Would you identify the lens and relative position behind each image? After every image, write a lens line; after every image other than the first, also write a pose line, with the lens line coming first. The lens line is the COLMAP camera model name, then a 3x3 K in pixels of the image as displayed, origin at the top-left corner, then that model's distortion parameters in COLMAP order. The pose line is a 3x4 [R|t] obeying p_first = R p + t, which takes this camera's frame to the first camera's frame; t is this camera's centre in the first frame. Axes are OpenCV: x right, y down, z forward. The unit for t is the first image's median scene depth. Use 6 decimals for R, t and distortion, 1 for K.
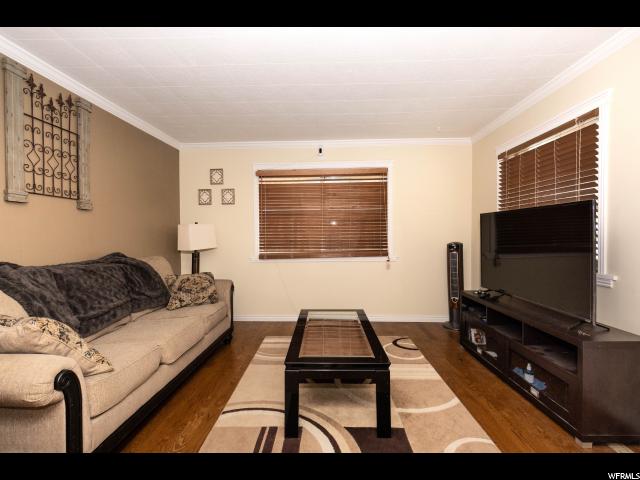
lens RADIAL K [[304.4, 0, 320.4], [0, 304.4, 236.7], [0, 0, 1]] dist [-0.000566, -0.000441]
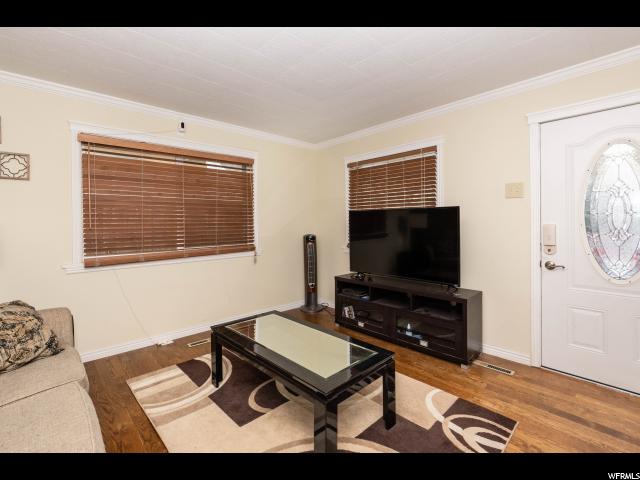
lens RADIAL K [[290.5, 0, 316.2], [0, 290.5, 229.3], [0, 0, 1]] dist [0.001550, 0.000183]
pose [[0.715653, -0.014454, 0.698307, -0.400775], [0.008226, 0.999891, 0.012266, -0.019166], [-0.698408, -0.003034, 0.715694, 0.281803]]
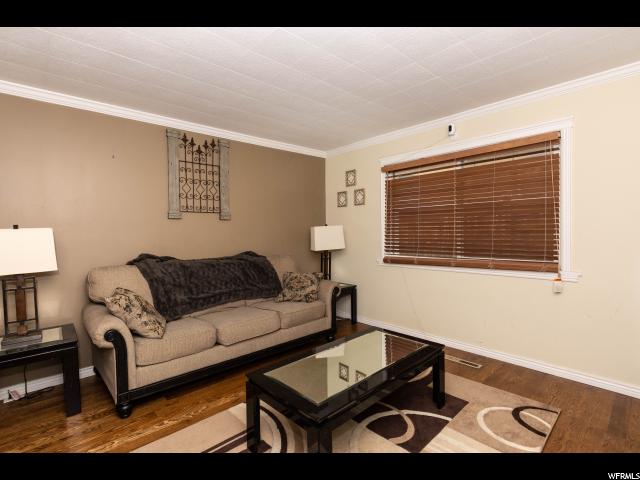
lens RADIAL K [[310.3, 0, 320.3], [0, 310.3, 236.8], [0, 0, 1]] dist [-0.005373, -0.000902]
pose [[0.696725, 0.013851, -0.717204, 0.474122], [0.002672, 0.999757, 0.021904, -0.035809], [0.717333, -0.017177, 0.696519, 0.292039]]
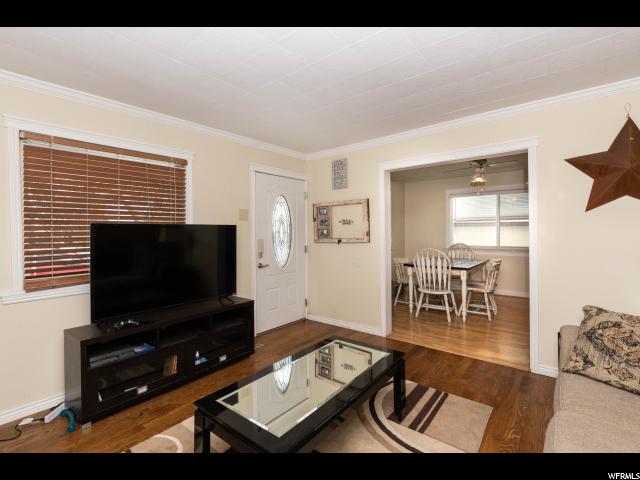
lens RADIAL K [[304.4, 0, 320.4], [0, 304.4, 236.7], [0, 0, 1]] dist [-0.000566, -0.000441]
pose [[-0.790594, 0.004410, 0.612325, -0.369069], [0.022638, 0.999501, 0.022031, -0.050477], [-0.611922, 0.031280, -0.790299, 1.297848]]
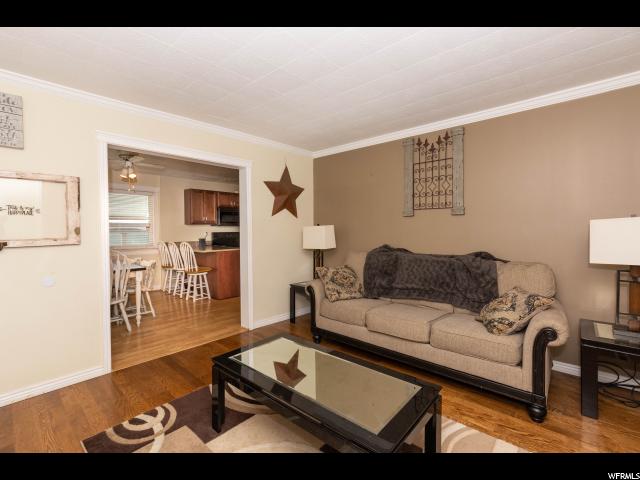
lens RADIAL K [[290.5, 0, 316.2], [0, 290.5, 229.3], [0, 0, 1]] dist [0.001550, 0.000183]
pose [[-0.648611, 0.012695, -0.761015, 0.466464], [0.005843, 0.999914, 0.011701, -0.040098], [0.761098, 0.003143, -0.648629, 1.181423]]
